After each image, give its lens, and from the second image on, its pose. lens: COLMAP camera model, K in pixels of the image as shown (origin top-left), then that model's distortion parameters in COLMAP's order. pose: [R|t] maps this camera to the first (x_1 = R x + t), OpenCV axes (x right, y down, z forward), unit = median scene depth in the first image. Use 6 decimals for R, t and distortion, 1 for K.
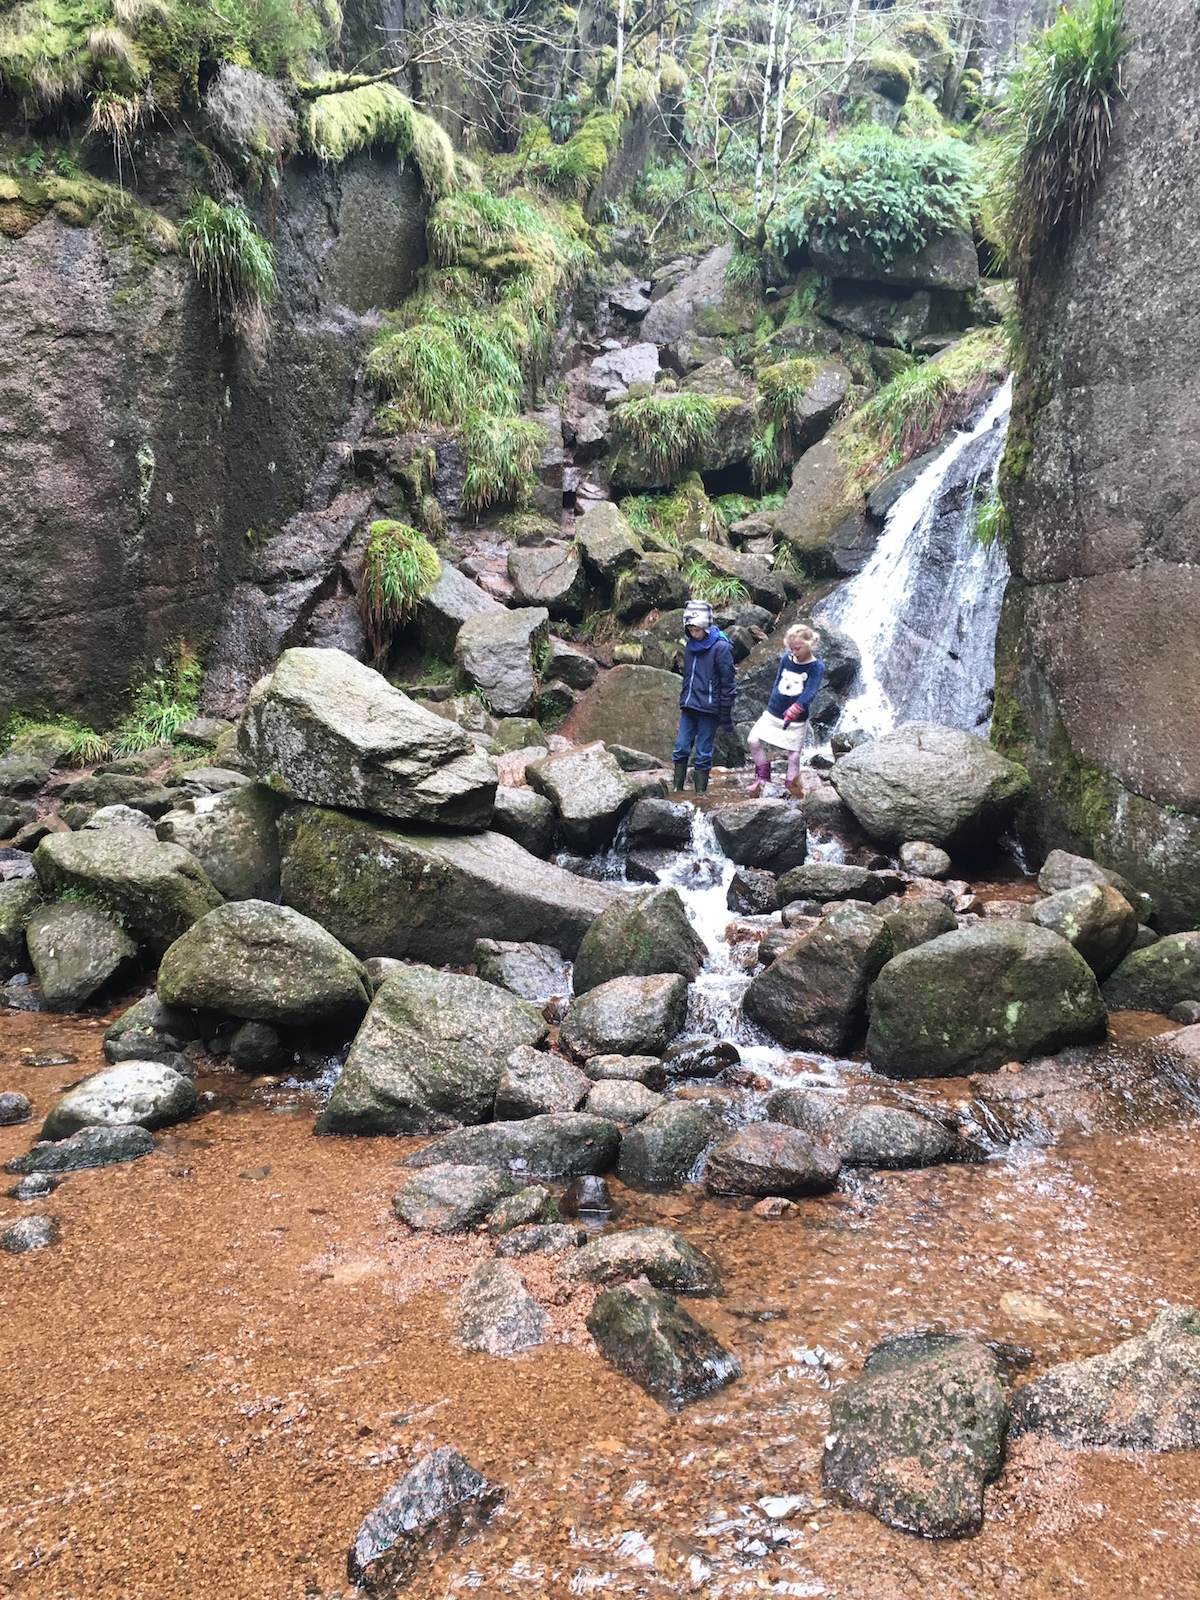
lens RADIAL K [[1352.6, 0, 595.7], [0, 1352.6, 805.2], [0, 0, 1]] dist [0.073009, -0.101280]
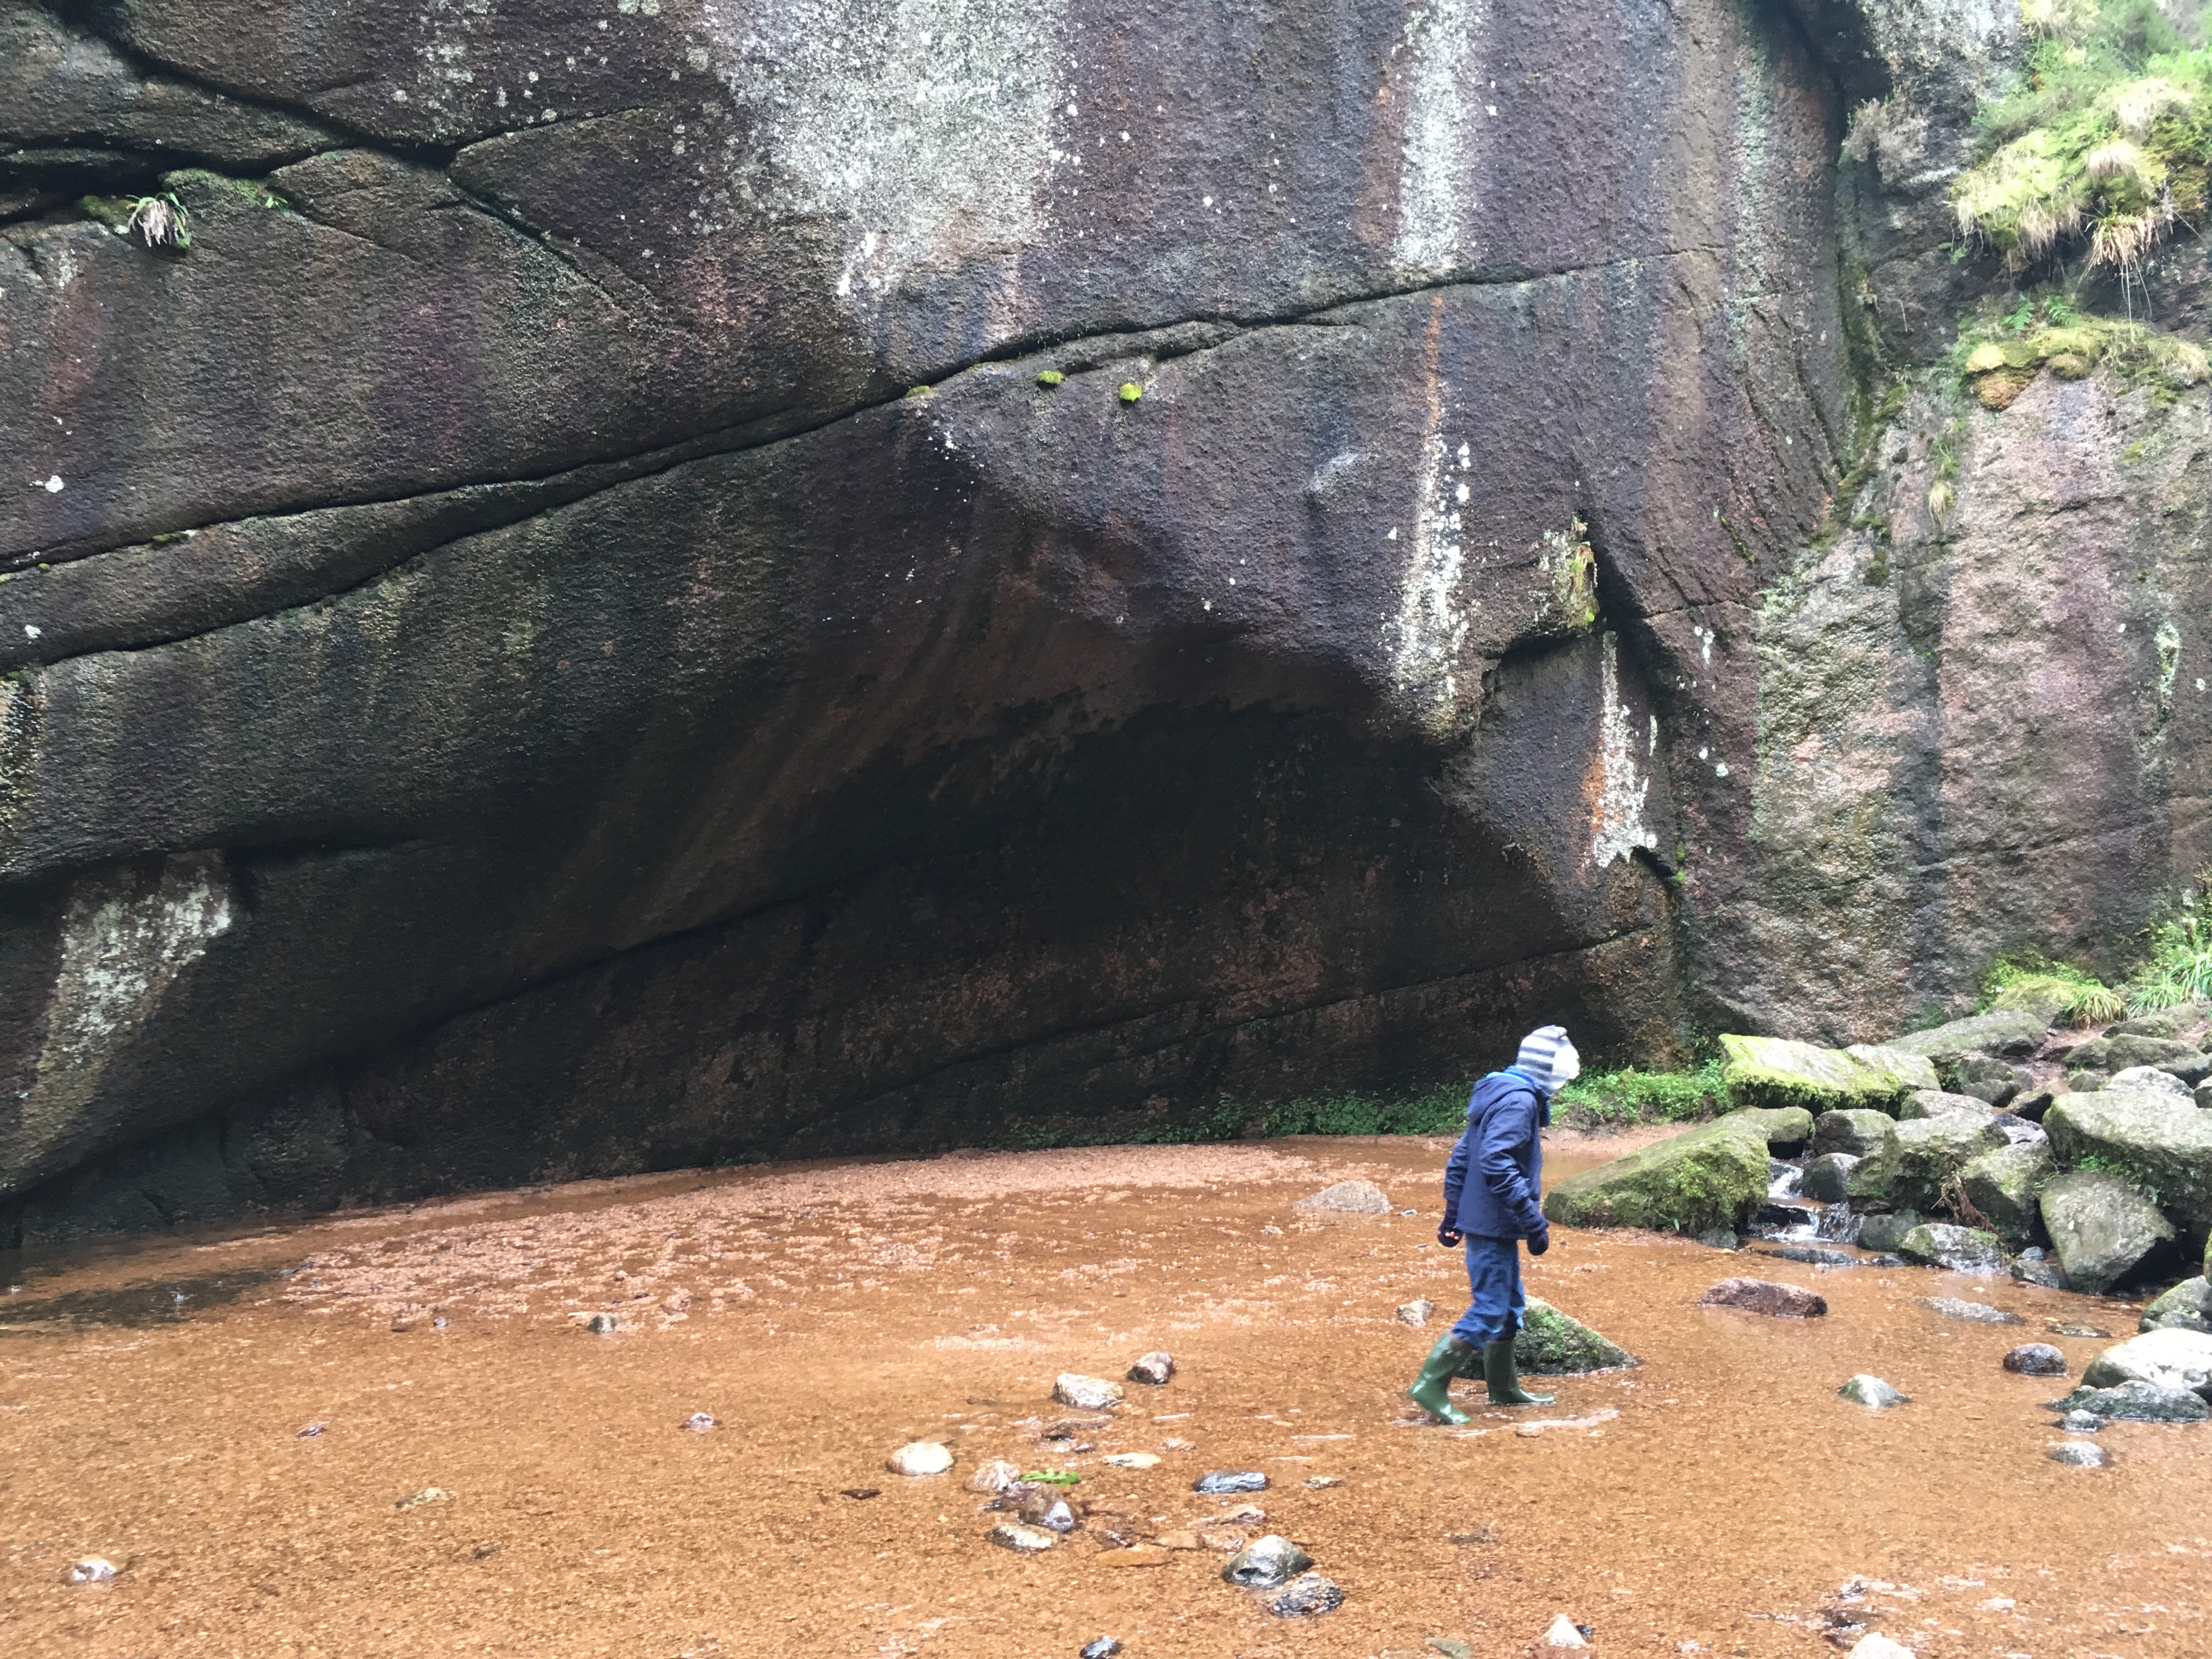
lens RADIAL K [[1870.0, 0, 1097.7], [0, 1870.0, 835.7], [0, 0, 1]] dist [0.073009, -0.101280]
pose [[0.677615, -0.052711, -0.733525, 0.051788], [-0.048634, 0.992033, -0.116215, 0.017554], [0.733807, 0.114423, 0.669653, -0.183859]]
